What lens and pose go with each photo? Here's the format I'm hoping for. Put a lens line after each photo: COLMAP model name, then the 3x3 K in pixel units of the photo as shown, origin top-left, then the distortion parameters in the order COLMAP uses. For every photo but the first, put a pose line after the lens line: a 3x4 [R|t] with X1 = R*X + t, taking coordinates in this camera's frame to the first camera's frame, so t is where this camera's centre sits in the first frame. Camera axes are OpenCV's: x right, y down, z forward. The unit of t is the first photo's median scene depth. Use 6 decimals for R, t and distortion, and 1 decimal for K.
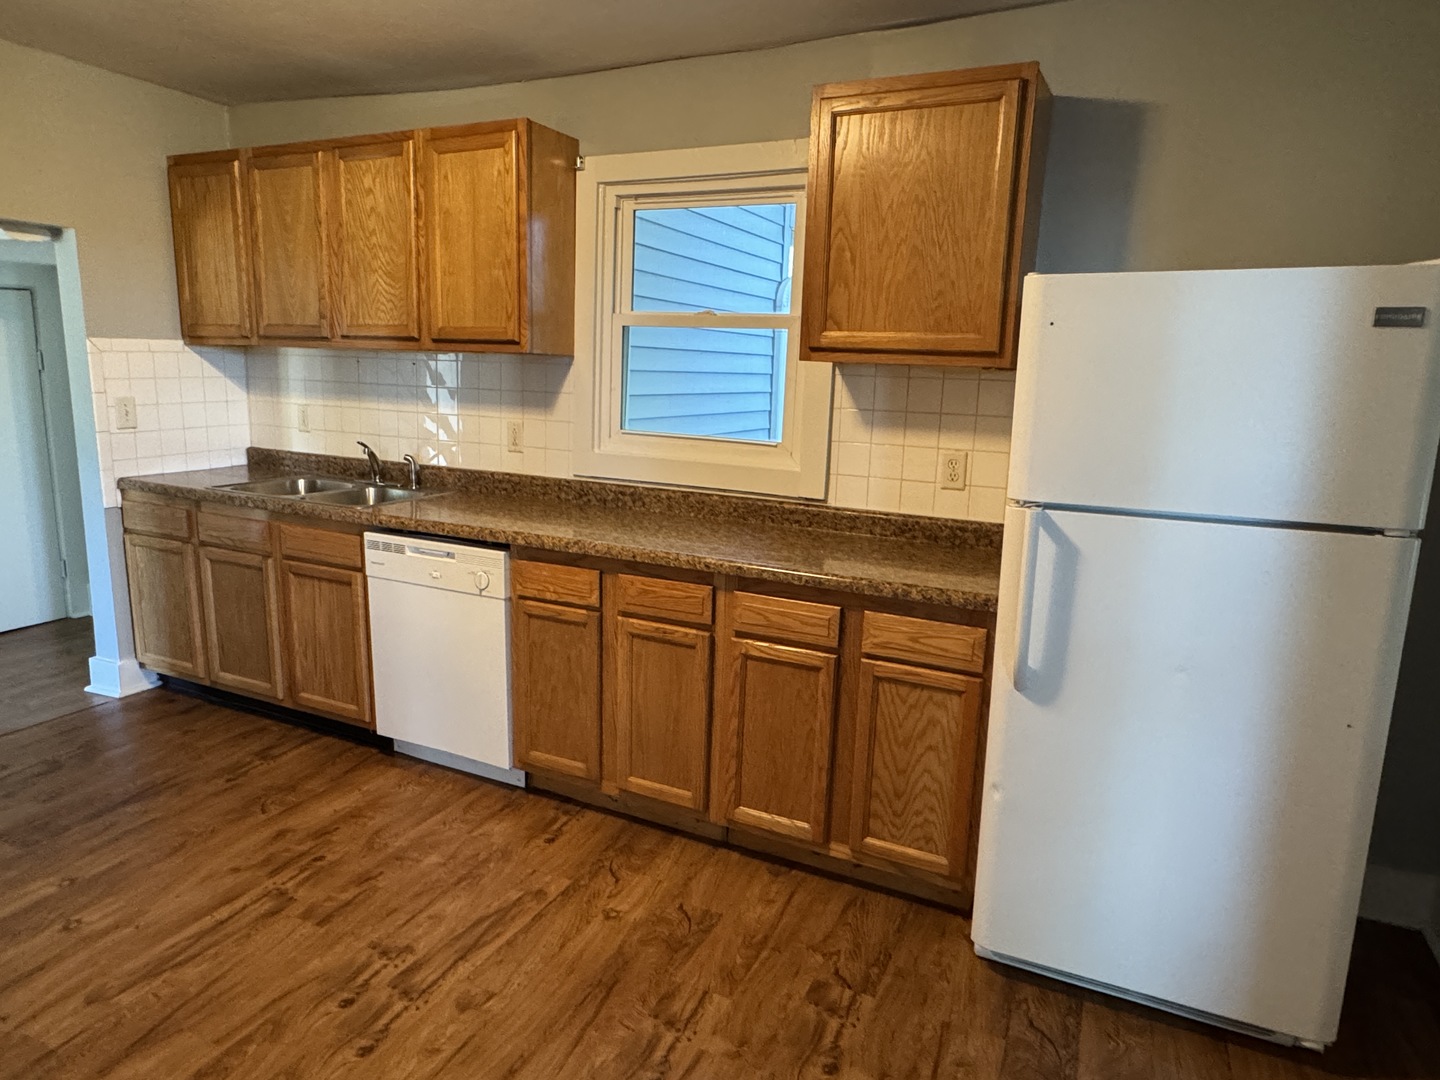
lens RADIAL K [[897.3, 0, 717.2], [0, 897.3, 540.7], [0, 0, 1]] dist [-0.008821, 0.007889]
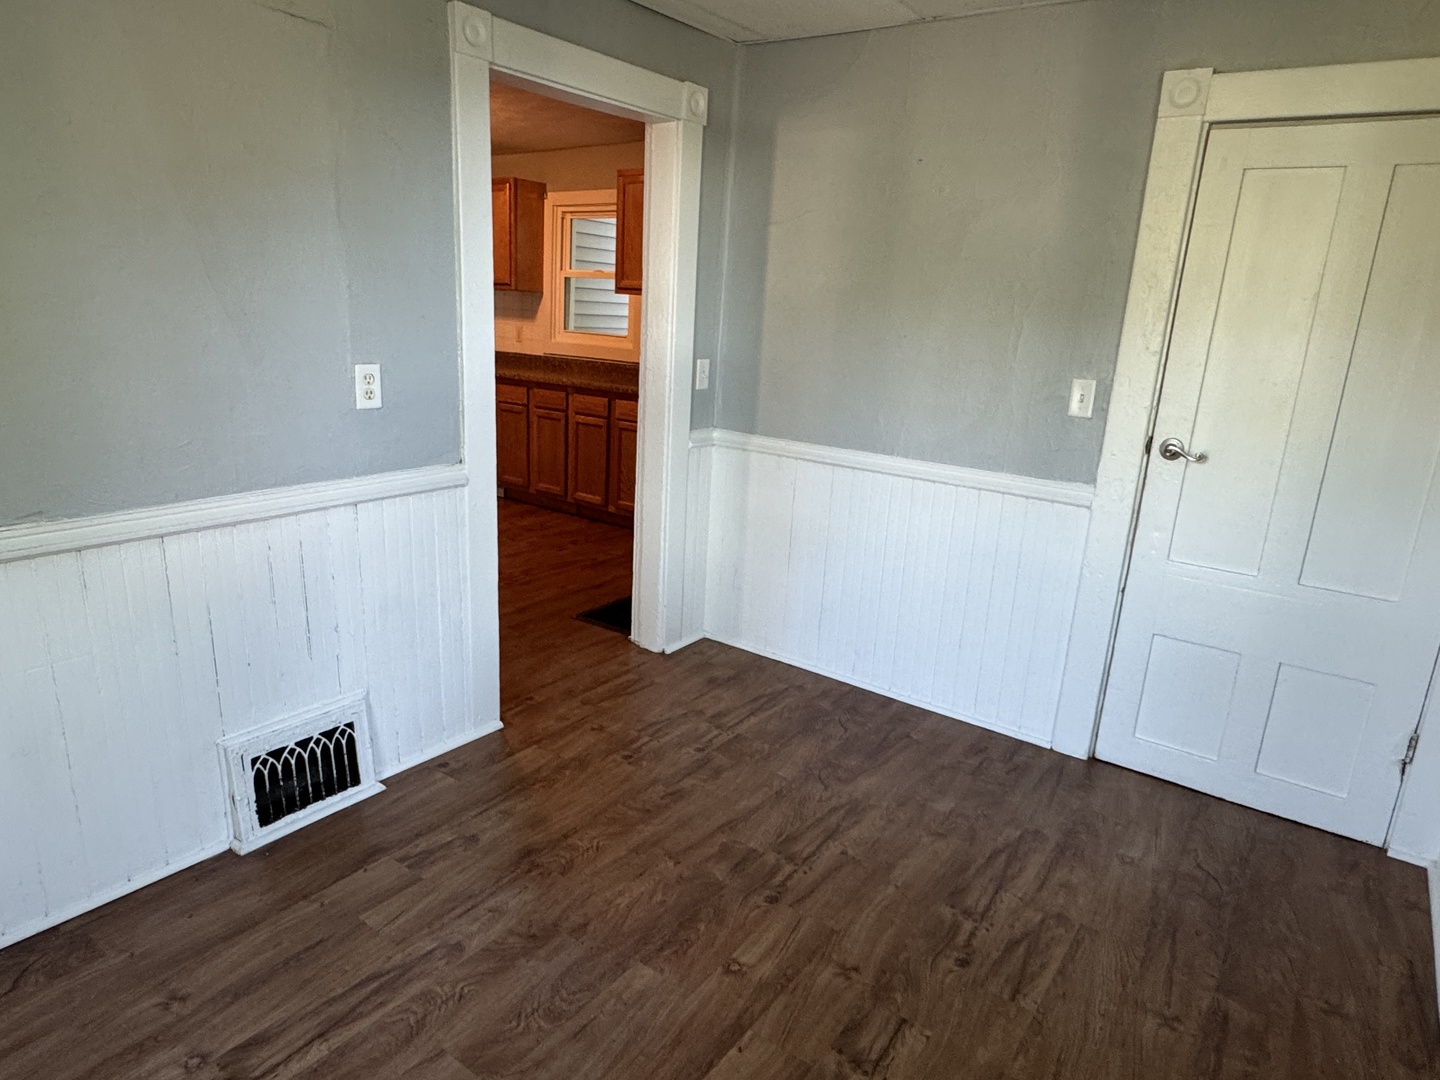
lens RADIAL K [[897.3, 0, 717.5], [0, 897.3, 551.4], [0, 0, 1]] dist [-0.008821, 0.007889]
pose [[0.979729, 0.067271, -0.188694, 0.753321], [-0.055817, 0.996298, 0.065376, 0.257180], [0.192394, -0.053518, 0.979857, -1.082700]]
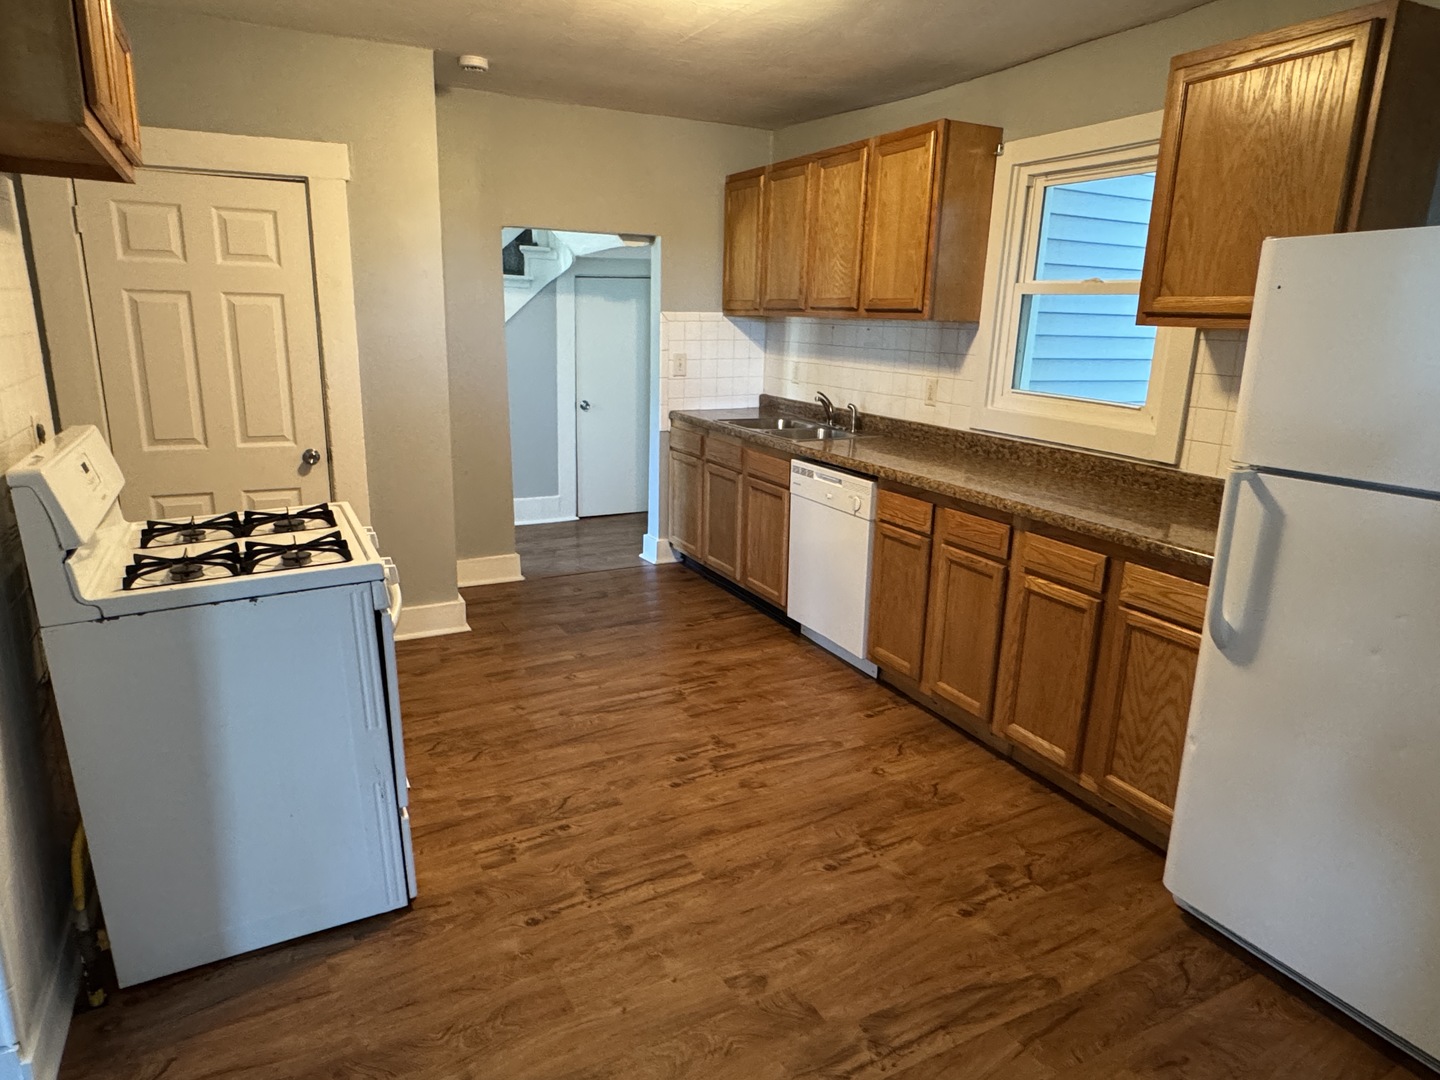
lens RADIAL K [[897.3, 0, 719.0], [0, 897.3, 541.7], [0, 0, 1]] dist [-0.008821, 0.007889]
pose [[0.792597, 0.138461, -0.593817, 0.342286], [-0.116676, 0.990320, 0.075180, 0.025809], [0.598478, 0.009697, 0.801080, -0.119497]]
